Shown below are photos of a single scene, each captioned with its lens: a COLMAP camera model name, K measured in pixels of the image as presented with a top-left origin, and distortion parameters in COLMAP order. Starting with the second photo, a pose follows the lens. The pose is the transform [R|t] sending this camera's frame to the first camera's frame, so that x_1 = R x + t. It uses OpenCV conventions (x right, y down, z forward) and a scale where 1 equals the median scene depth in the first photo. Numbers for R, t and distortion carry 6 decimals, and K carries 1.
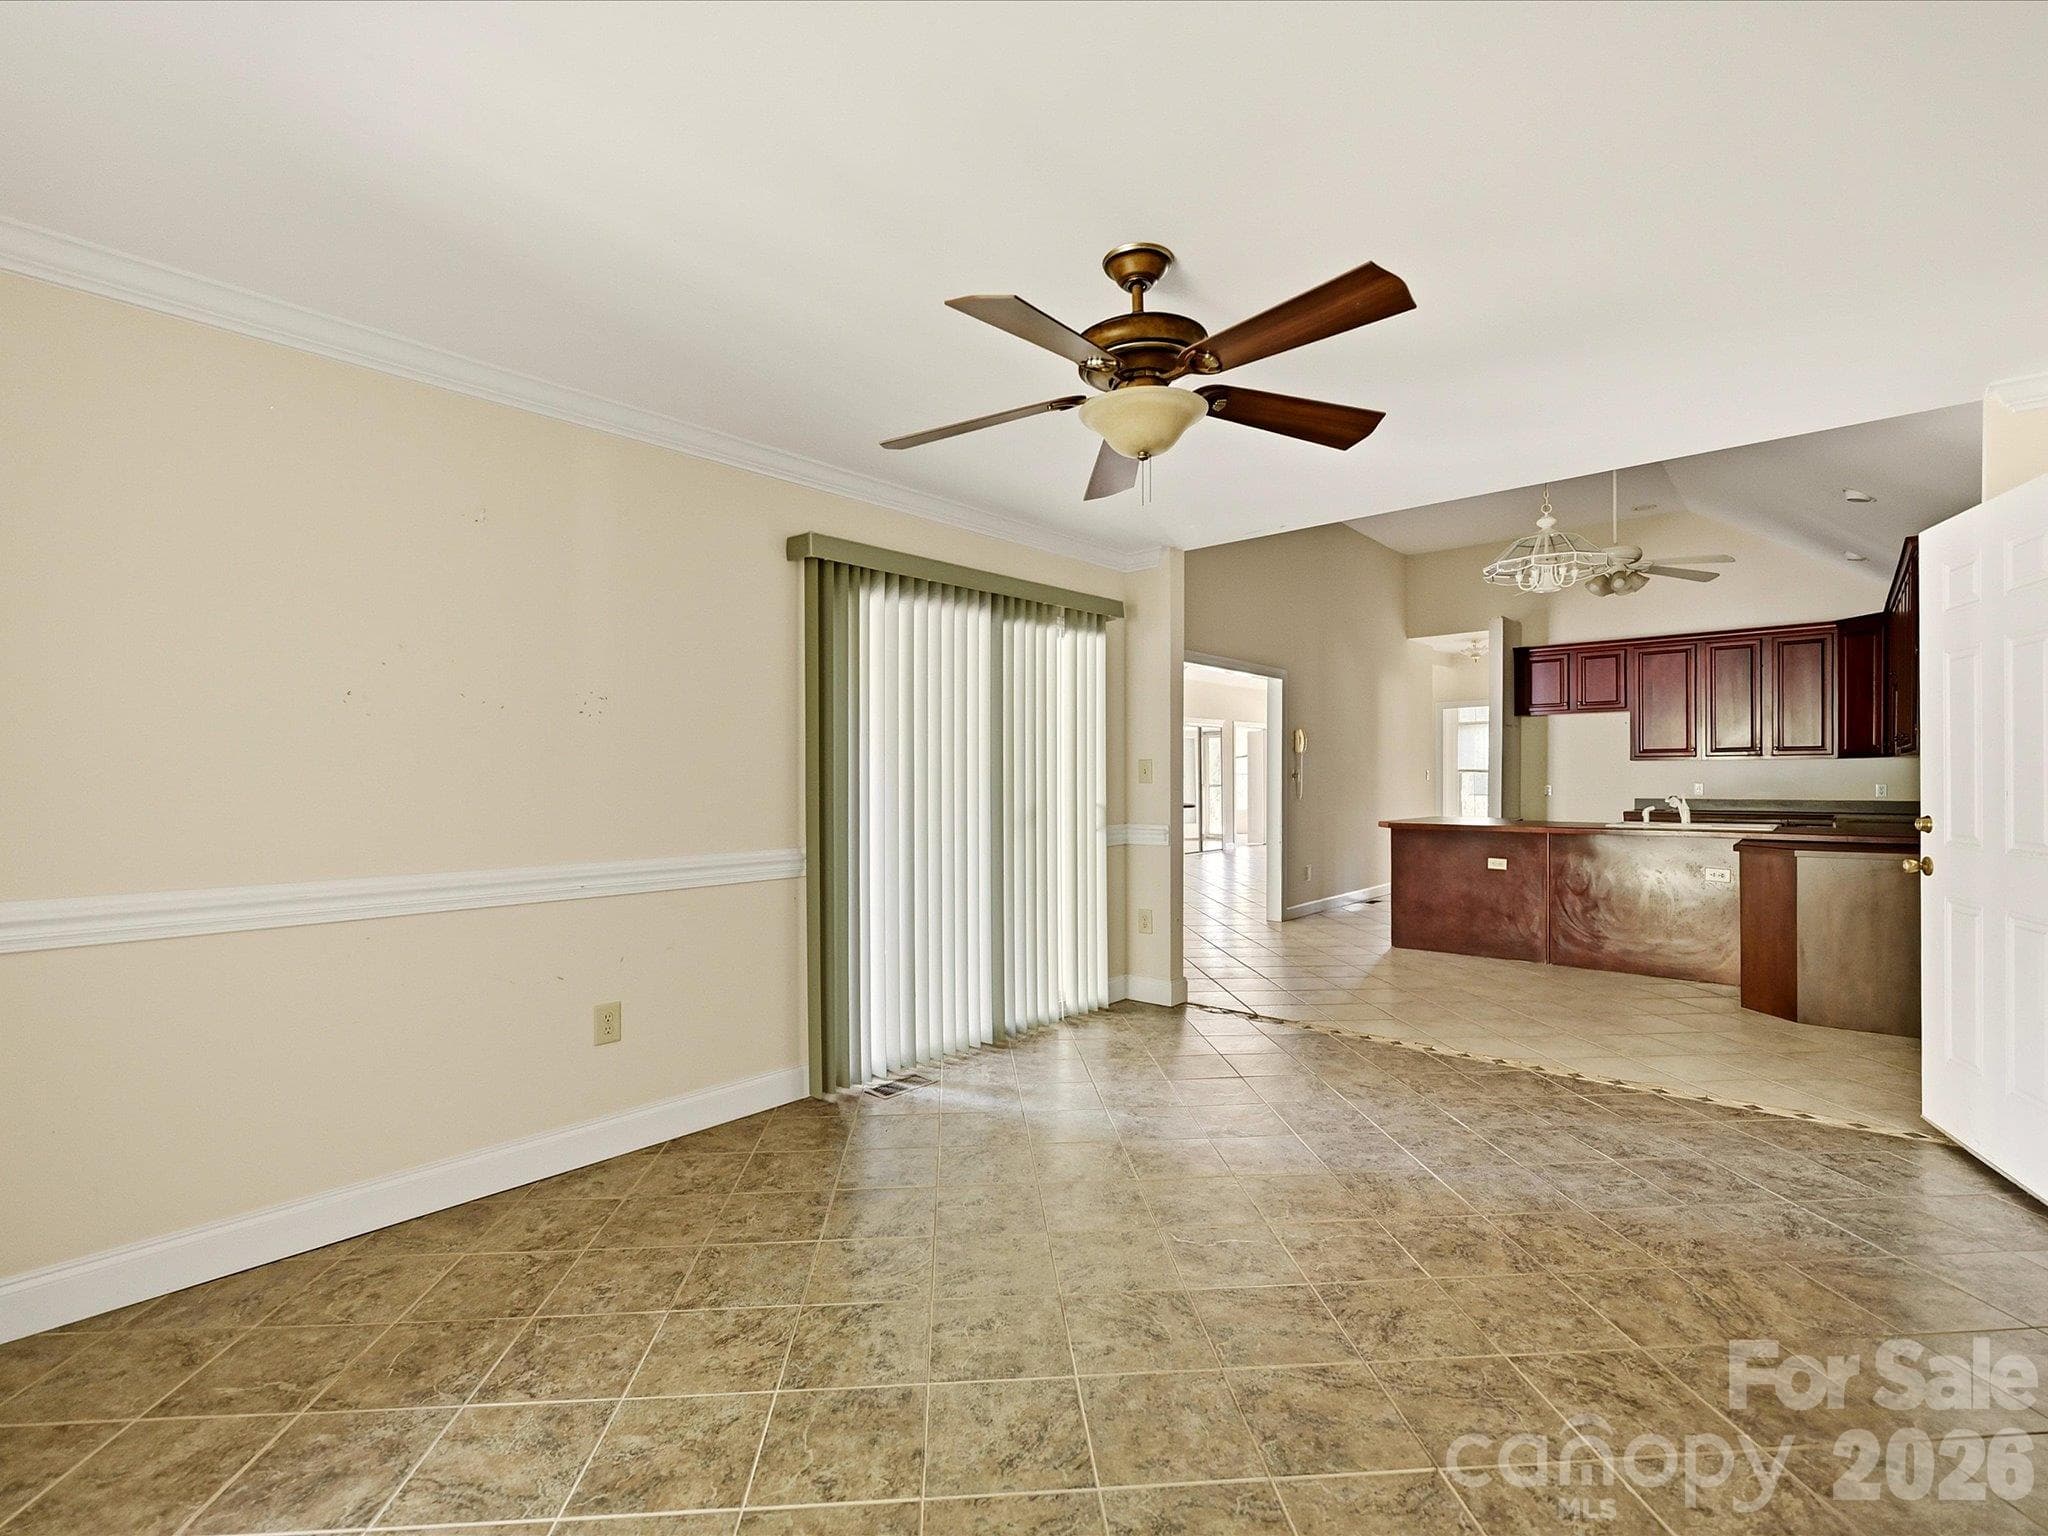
lens RADIAL K [[932.4, 0, 1024.5], [0, 932.4, 790.5], [0, 0, 1]] dist [0.002539, 0.000992]
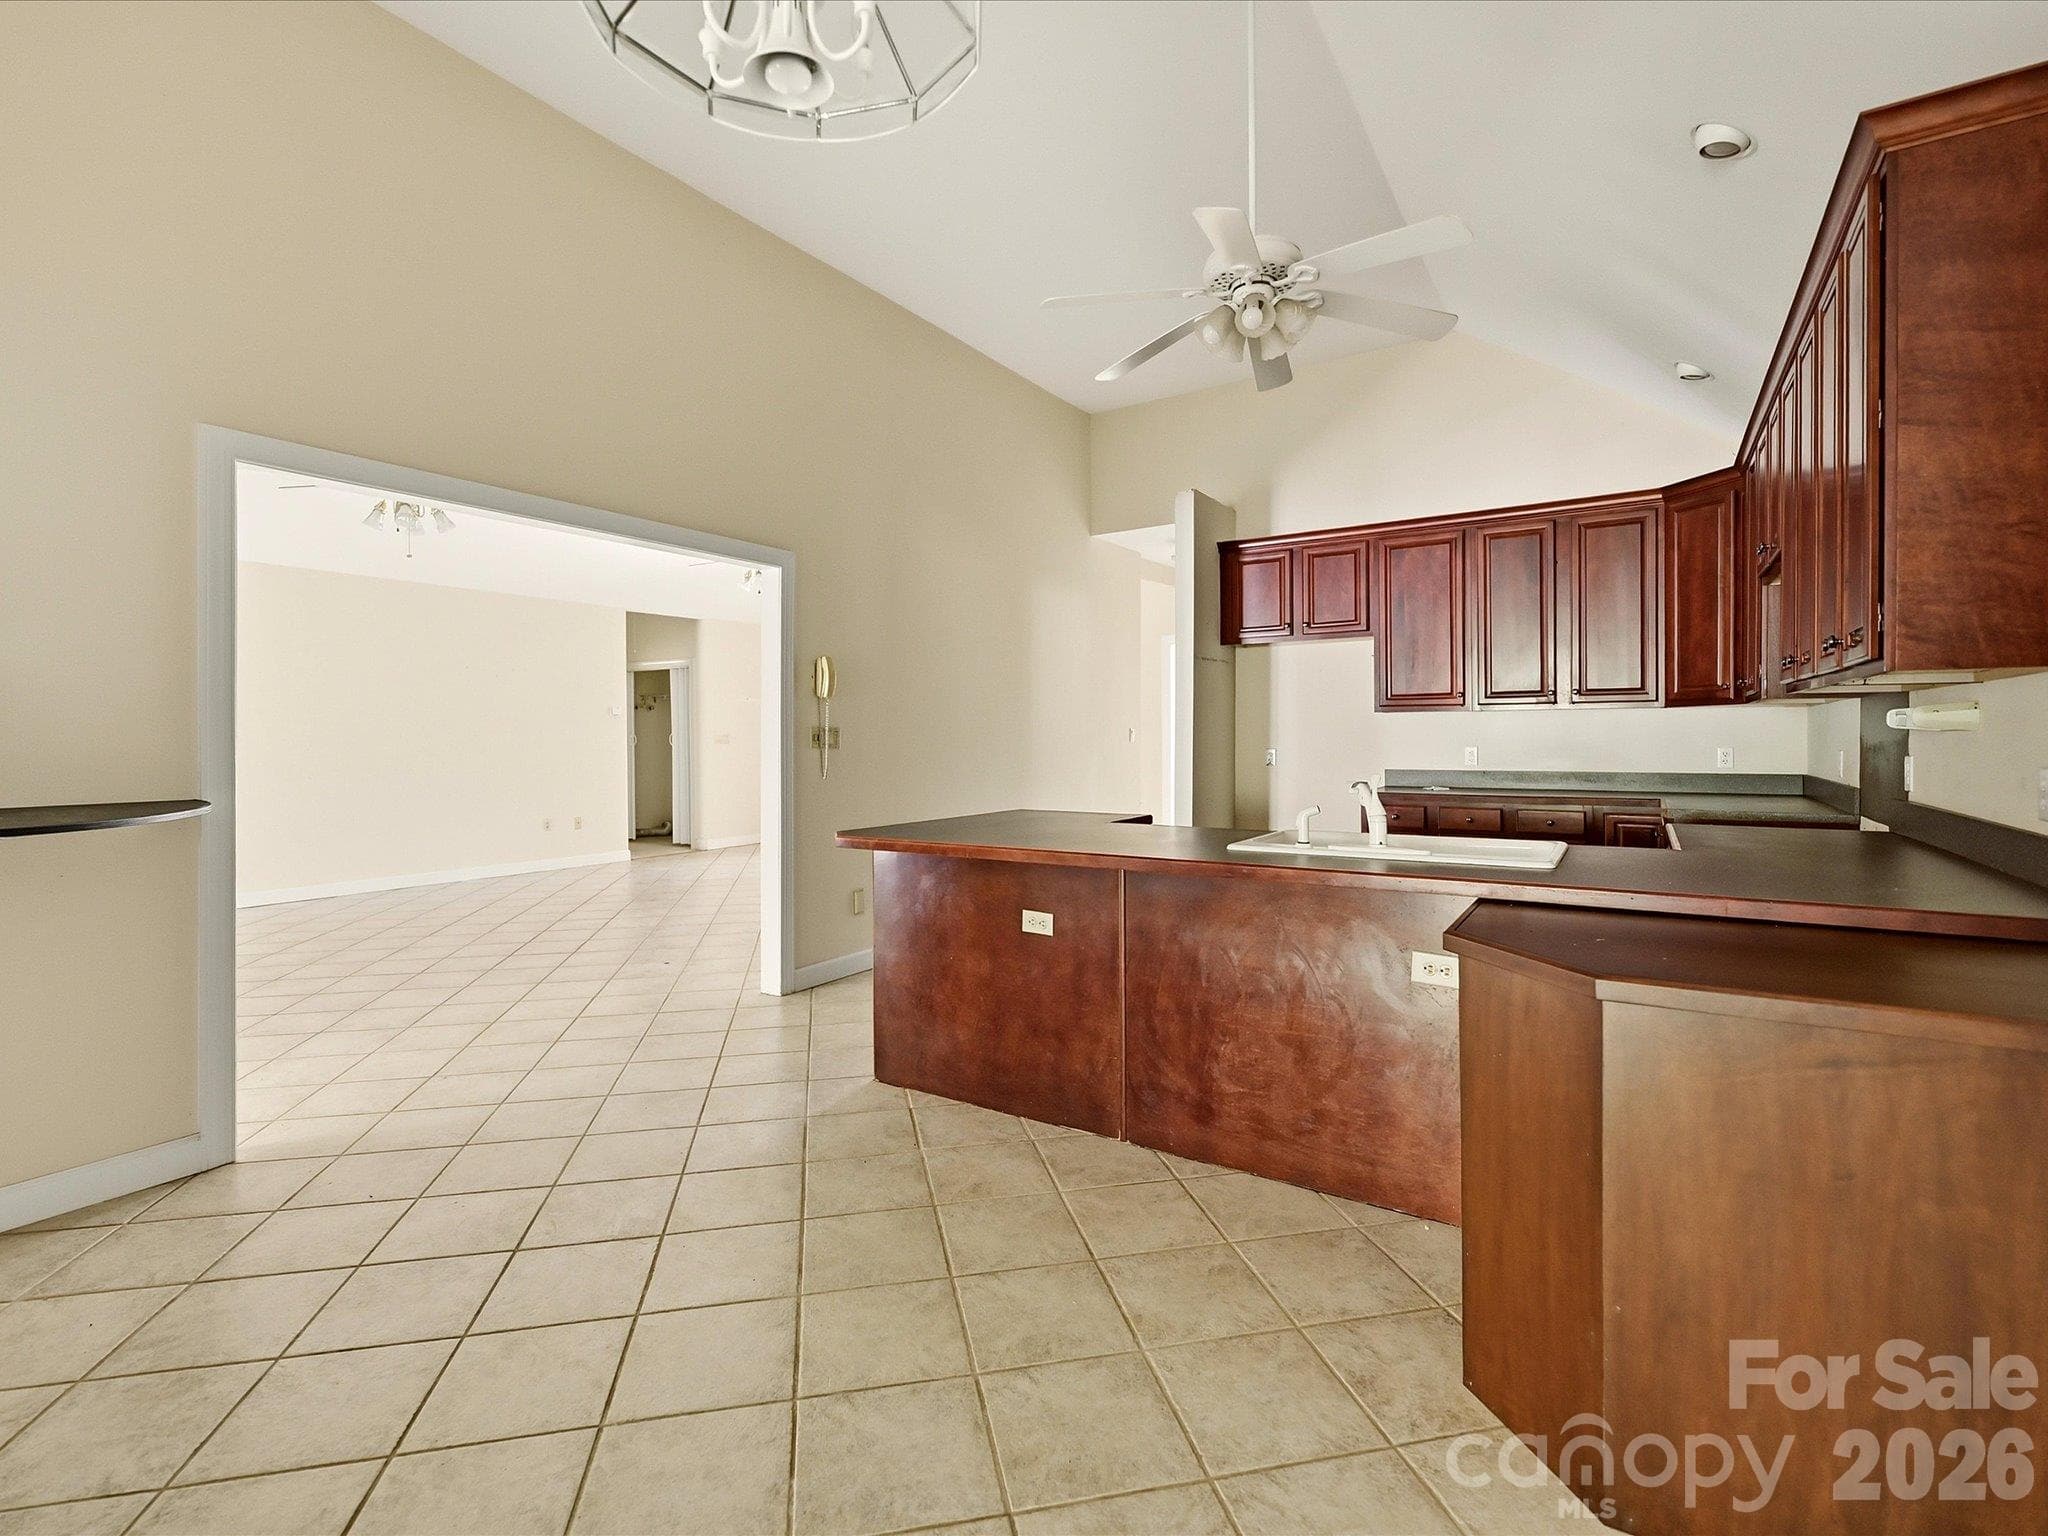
lens RADIAL K [[932.4, 0, 1020.7], [0, 932.4, 748.0], [0, 0, 1]] dist [0.002539, 0.000992]
pose [[0.991671, -0.005216, 0.128691, 0.331895], [0.005385, 0.999985, -0.000961, -0.007890], [-0.128684, 0.001646, 0.991684, 0.400010]]
